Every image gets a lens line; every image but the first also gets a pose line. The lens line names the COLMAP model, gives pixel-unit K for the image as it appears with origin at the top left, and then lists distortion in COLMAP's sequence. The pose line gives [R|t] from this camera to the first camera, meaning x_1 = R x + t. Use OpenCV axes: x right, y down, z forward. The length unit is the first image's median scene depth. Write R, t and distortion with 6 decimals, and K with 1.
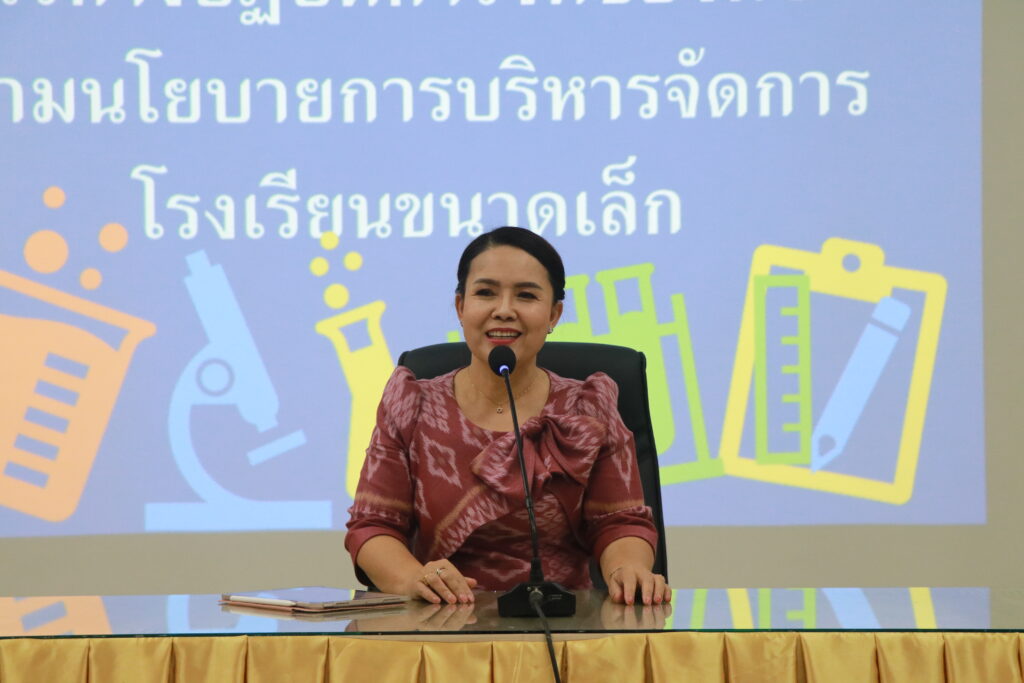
lens RADIAL K [[2455.8, 0, 505.2], [0, 2455.8, 345.3], [0, 0, 1]] dist [0.467174, 0.000000]
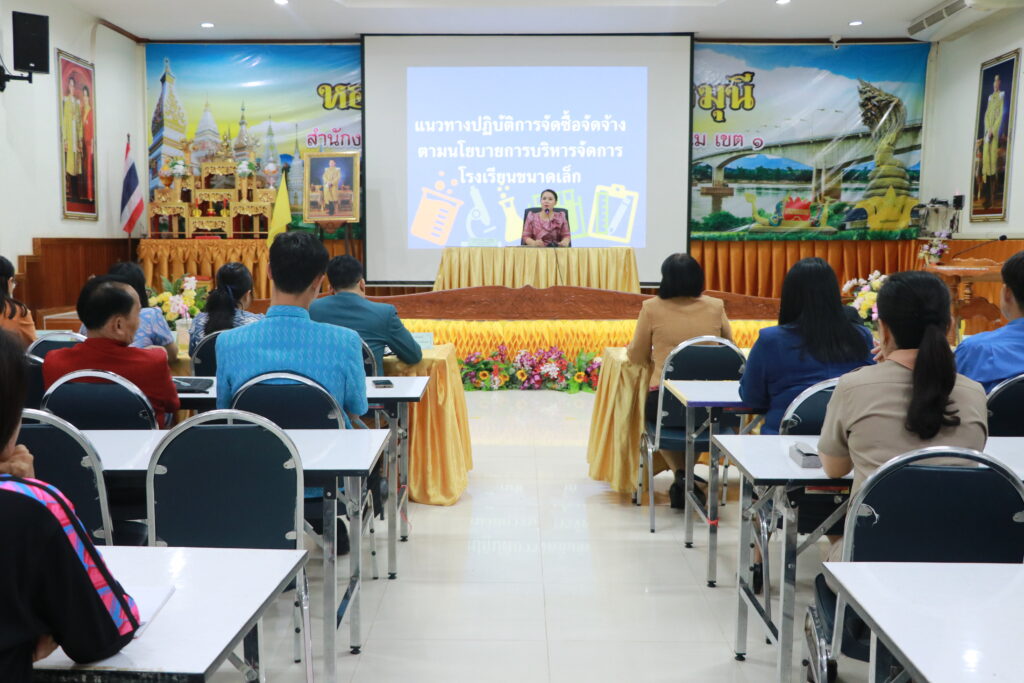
lens RADIAL K [[1148.8, 0, 511.2], [0, 1148.8, 340.1], [0, 0, 1]] dist [-0.032365, 0.000000]
pose [[0.999946, 0.010088, -0.002506, -0.081715], [-0.009724, 0.993047, 0.117316, -0.007924], [0.003673, -0.117285, 0.993091, -1.961407]]
